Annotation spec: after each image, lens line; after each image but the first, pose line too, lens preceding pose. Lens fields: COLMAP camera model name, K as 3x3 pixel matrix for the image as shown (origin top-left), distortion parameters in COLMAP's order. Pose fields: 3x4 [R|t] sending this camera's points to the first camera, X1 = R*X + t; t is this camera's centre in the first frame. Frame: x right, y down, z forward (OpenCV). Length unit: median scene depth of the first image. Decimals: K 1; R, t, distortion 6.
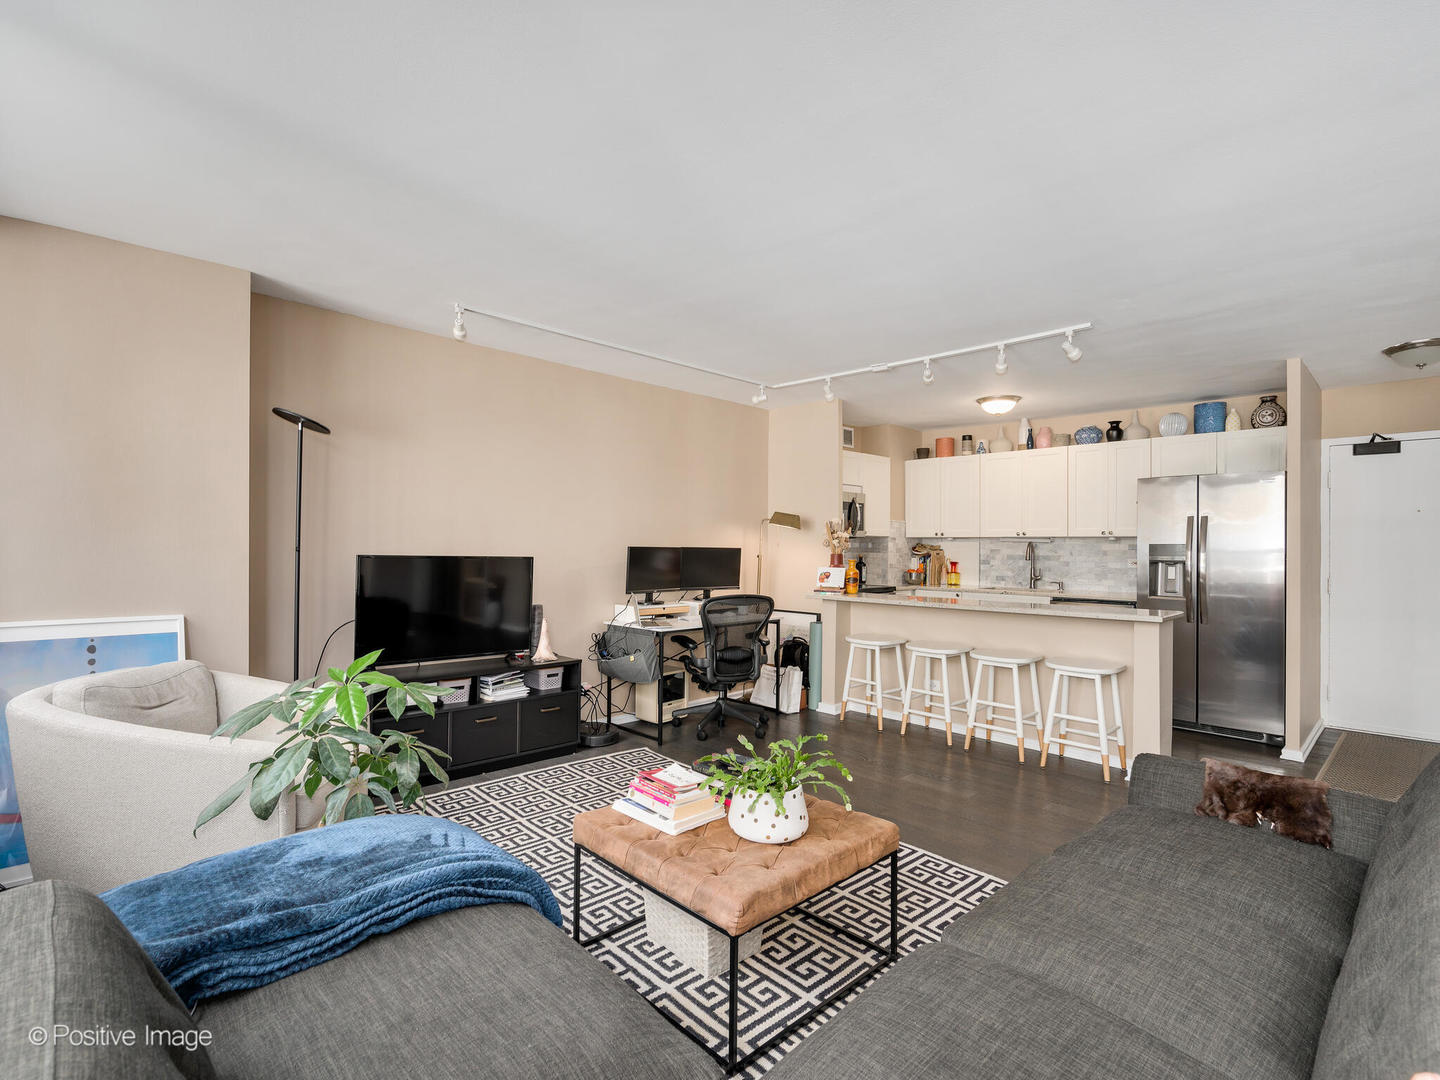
lens RADIAL K [[709.8, 0, 718.4], [0, 709.8, 535.1], [0, 0, 1]] dist [0.006564, 0.000433]
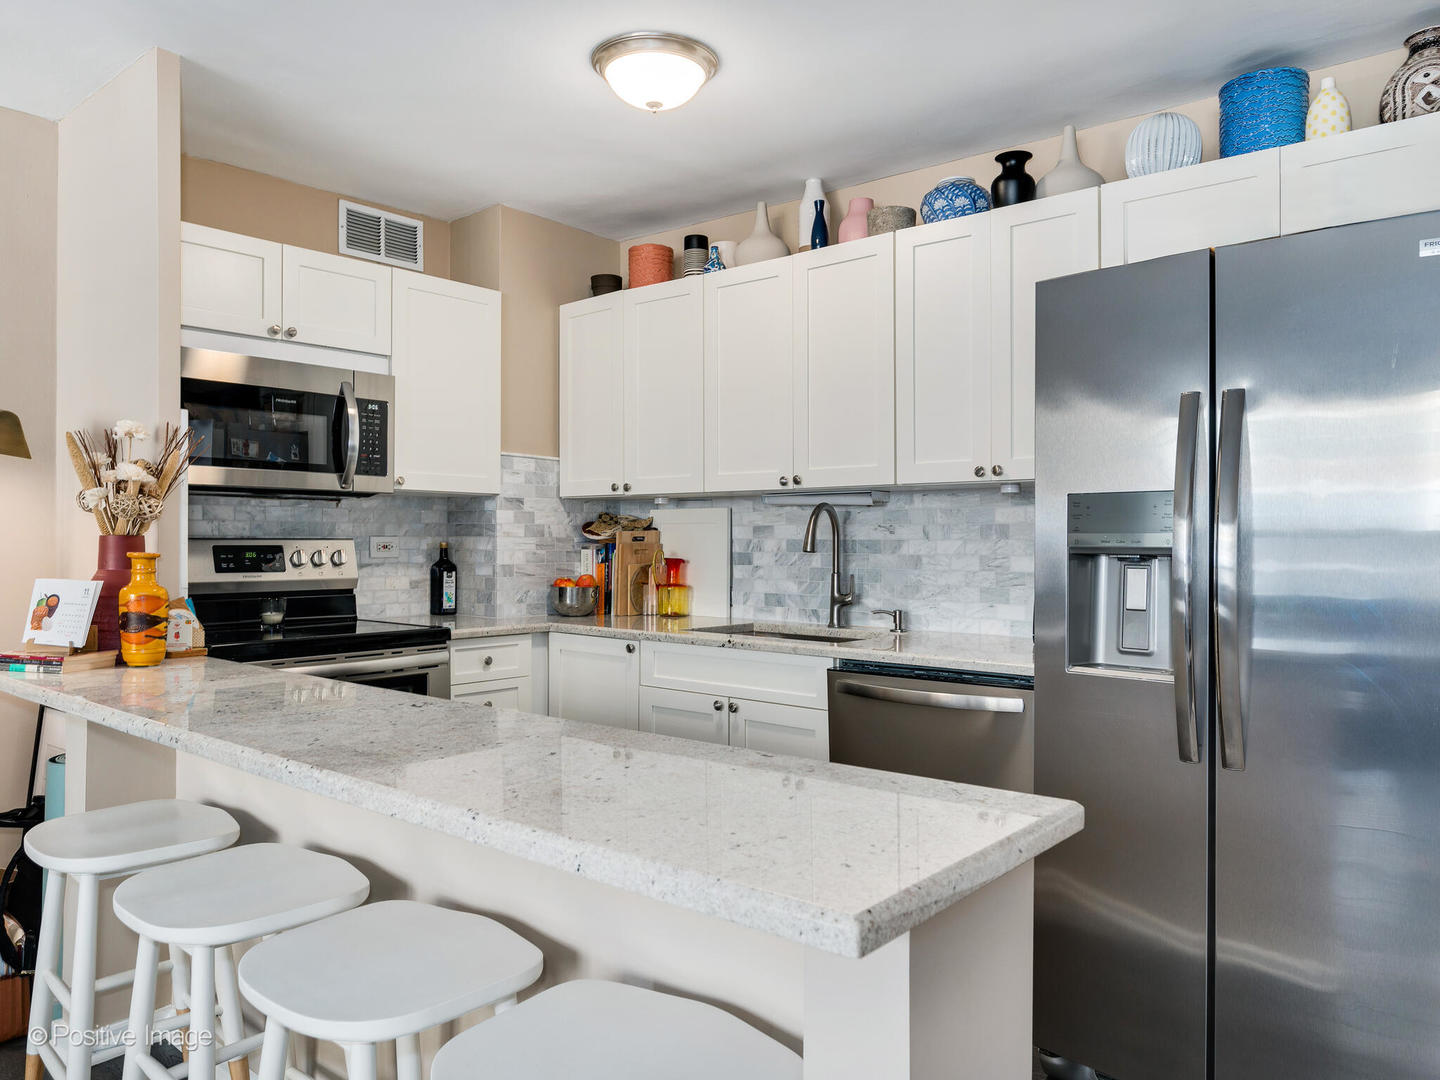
lens RADIAL K [[1030.3, 0, 719.3], [0, 1030.3, 525.5], [0, 0, 1]] dist [0.000578, -0.001823]
pose [[0.996337, -0.005356, 0.085344, 0.380869], [0.005115, 0.999982, 0.003041, 0.021584], [-0.085359, -0.002593, 0.996347, 0.522632]]
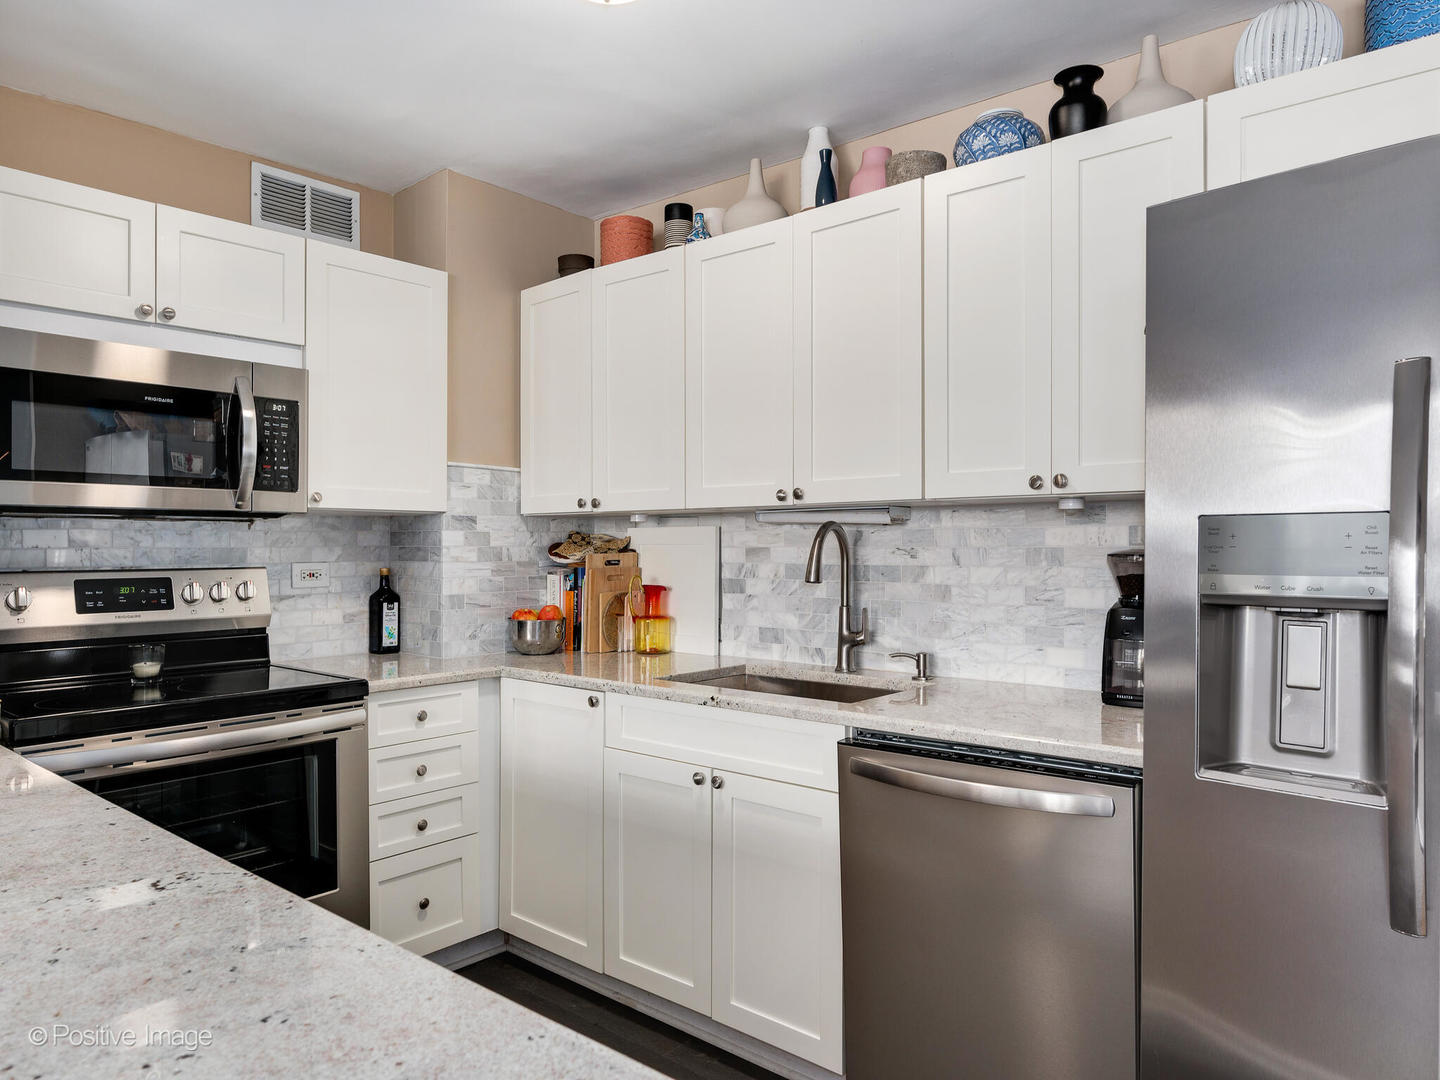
lens RADIAL K [[965.0, 0, 720.6], [0, 965.0, 543.5], [0, 0, 1]] dist [0.001929, -0.001542]
pose [[0.996295, -0.011611, 0.085218, 0.401320], [0.010333, 0.999828, 0.015415, 0.013094], [-0.085382, -0.014477, 0.996243, 0.663944]]
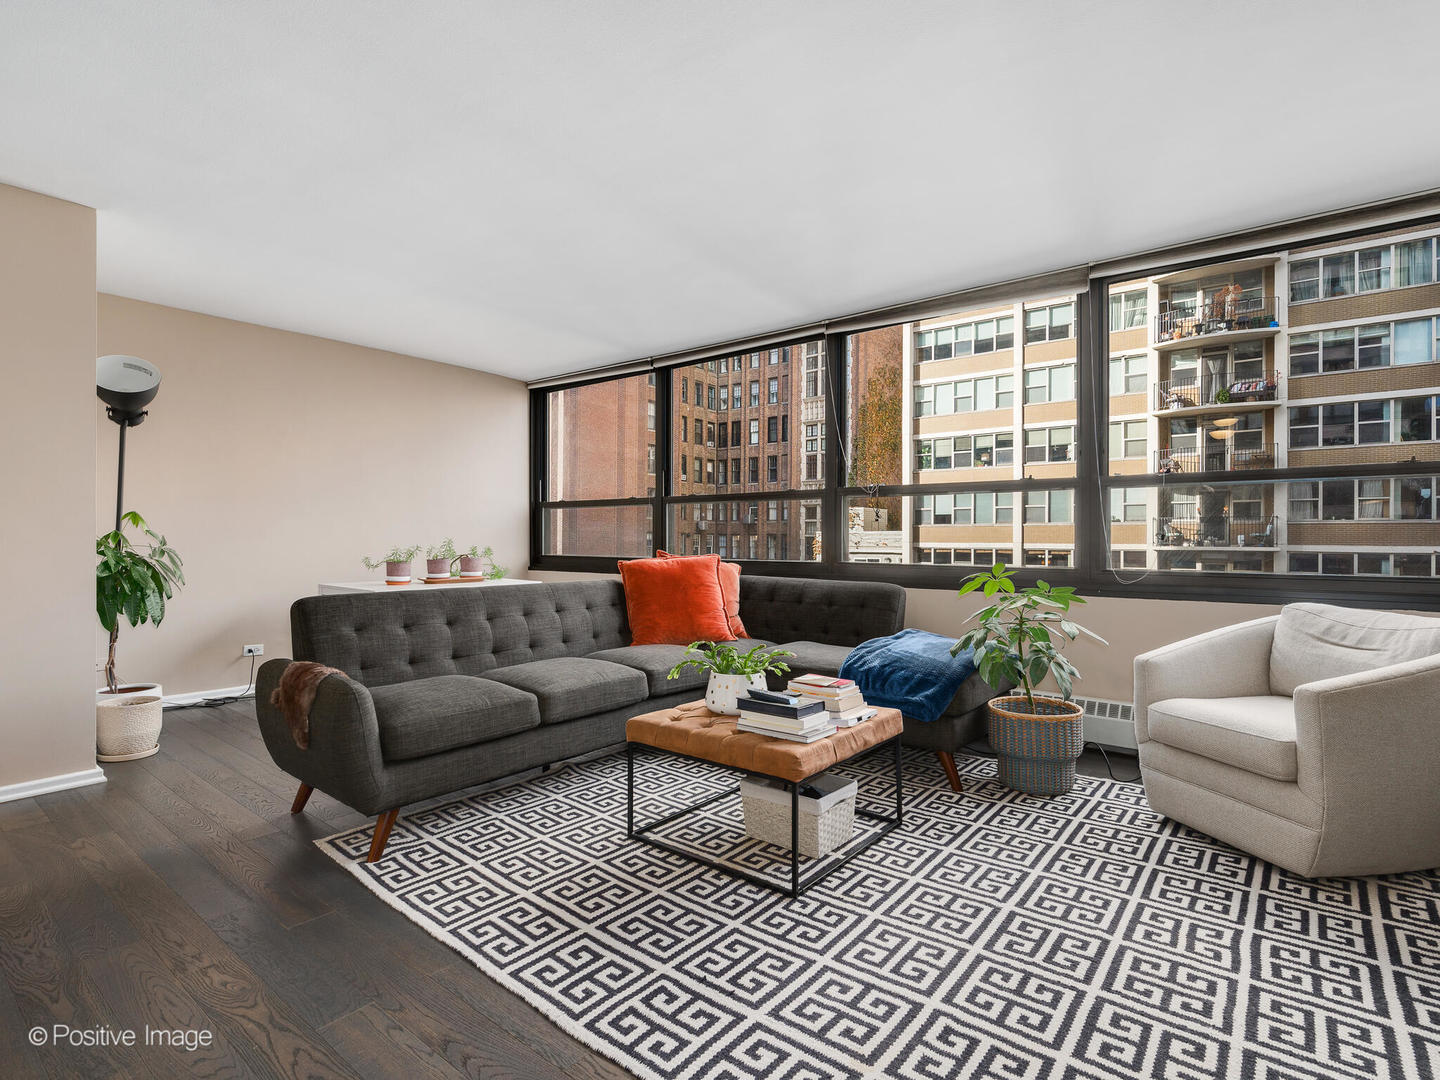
lens RADIAL K [[718.3, 0, 725.6], [0, 718.3, 548.1], [0, 0, 1]] dist [-0.000822, -0.002431]
pose [[-0.991833, -0.012807, -0.126900, 0.097794], [-0.012317, 0.999913, -0.004643, 0.052528], [0.126948, -0.003042, -0.991905, 0.852756]]
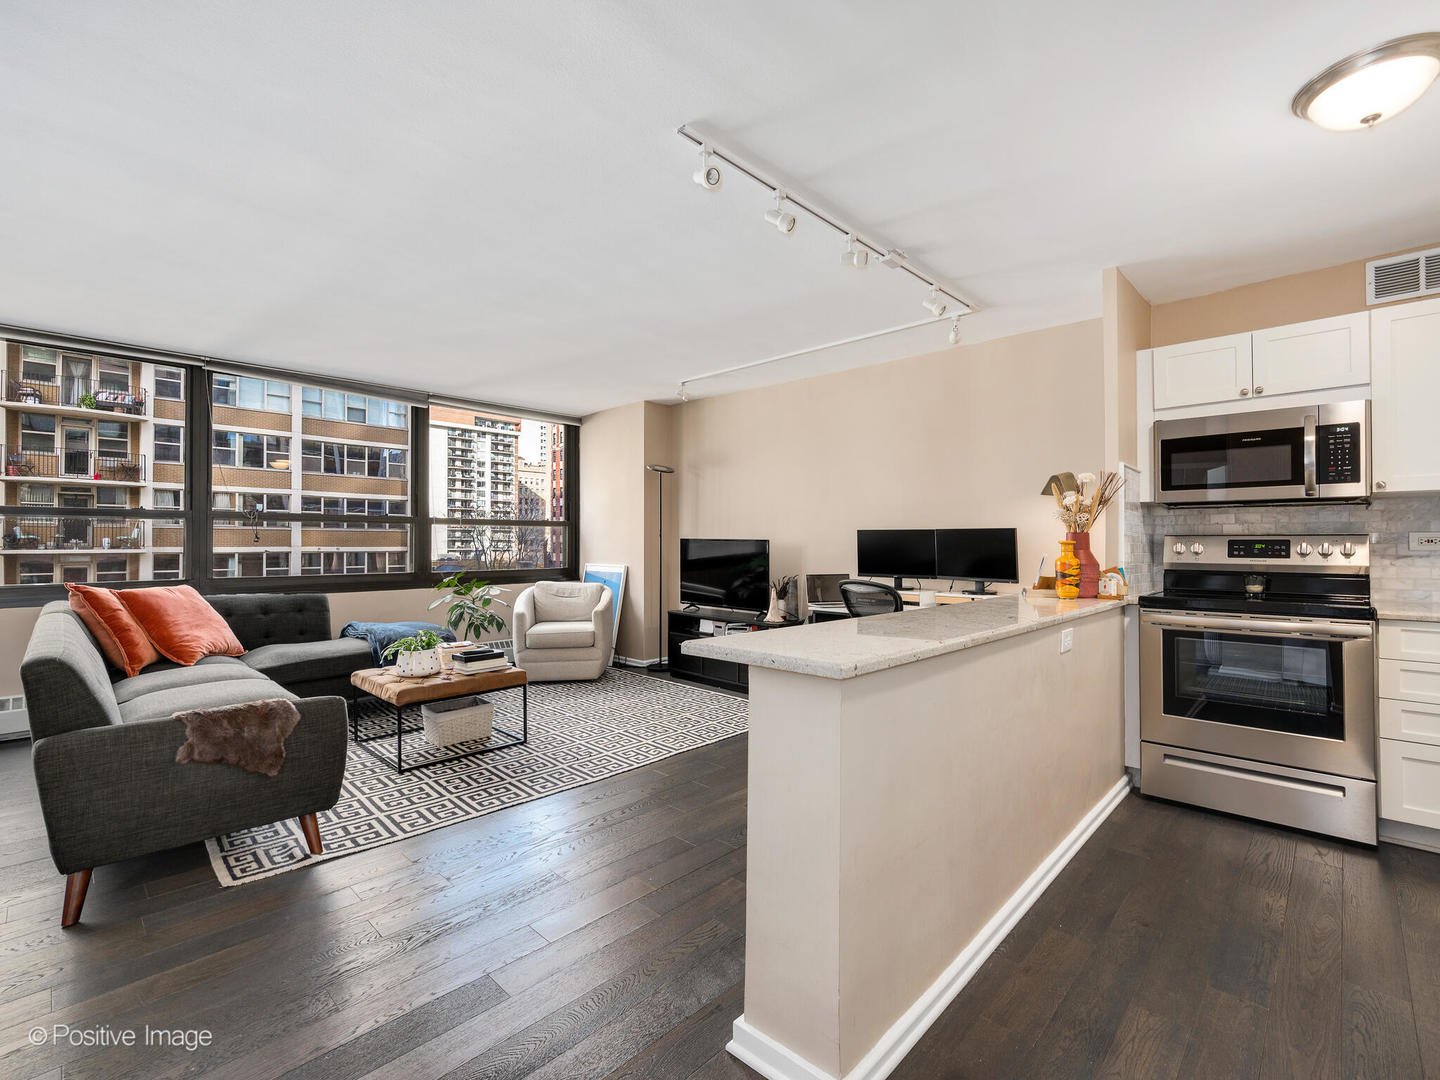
lens RADIAL K [[649.7, 0, 720.8], [0, 649.7, 535.1], [0, 0, 1]] dist [-0.003164, -0.000693]
pose [[0.027915, -0.021597, -0.999377, 0.697067], [0.013941, 0.999678, -0.021214, 0.035157], [0.999513, -0.013340, 0.028207, 0.670332]]
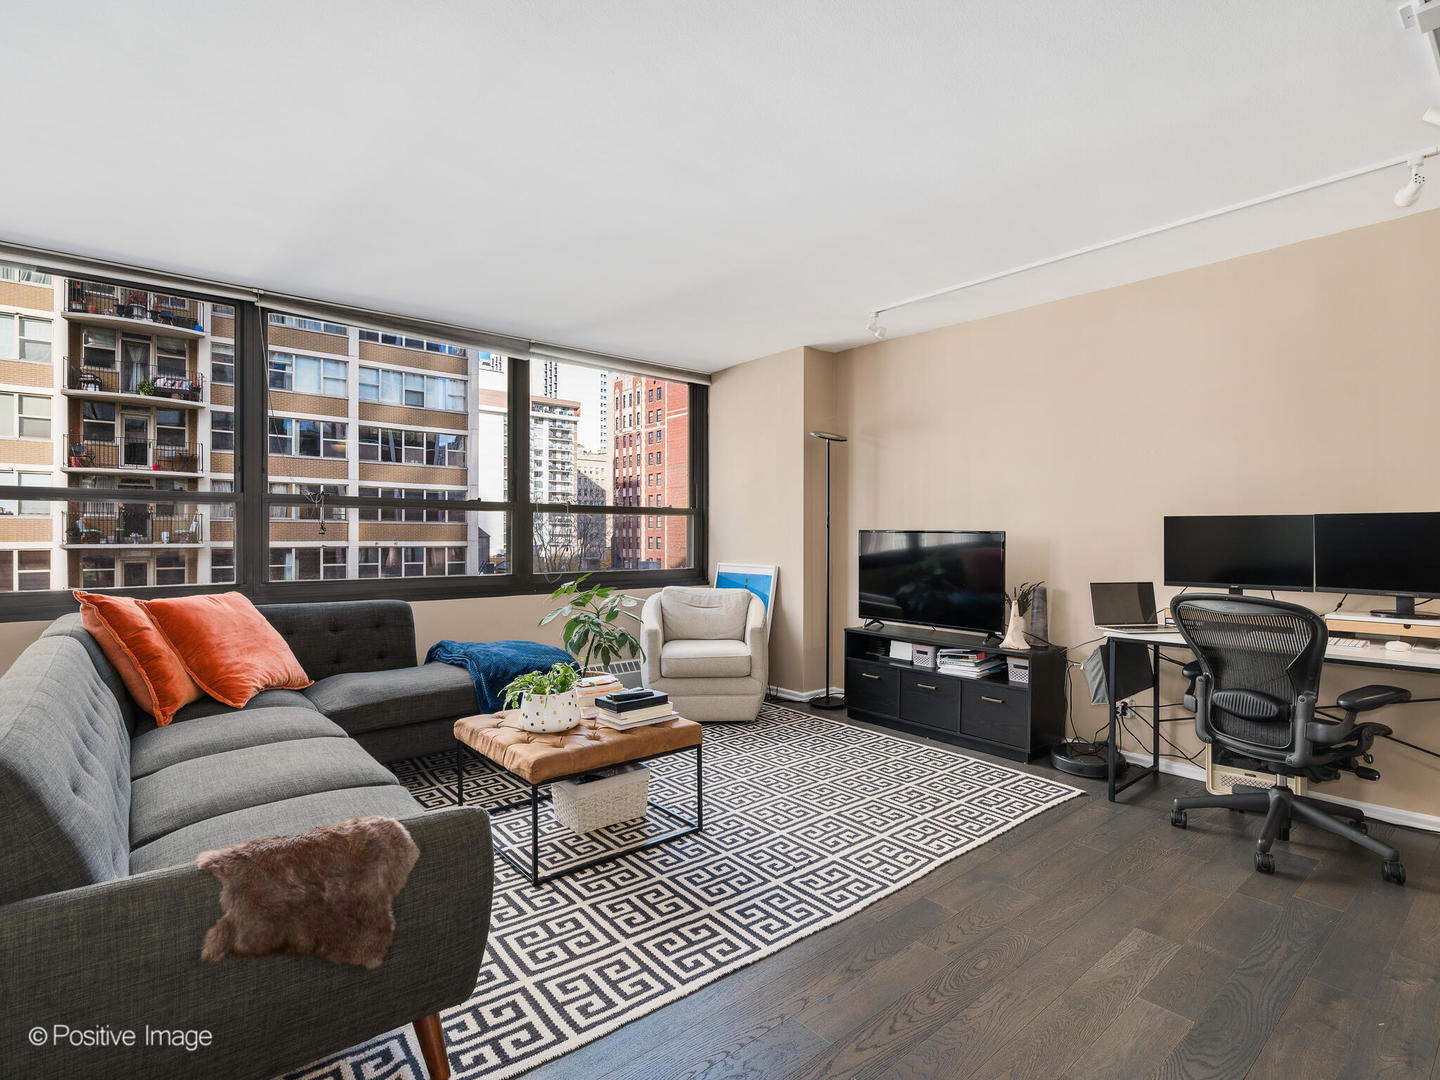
lens RADIAL K [[718.3, 0, 719.5], [0, 718.3, 534.7], [0, 0, 1]] dist [-0.000822, -0.002431]
pose [[-0.077049, -0.013488, -0.996936, 0.517107], [0.012231, 0.999820, -0.014472, 0.033309], [0.996952, -0.013309, -0.076870, 0.538282]]
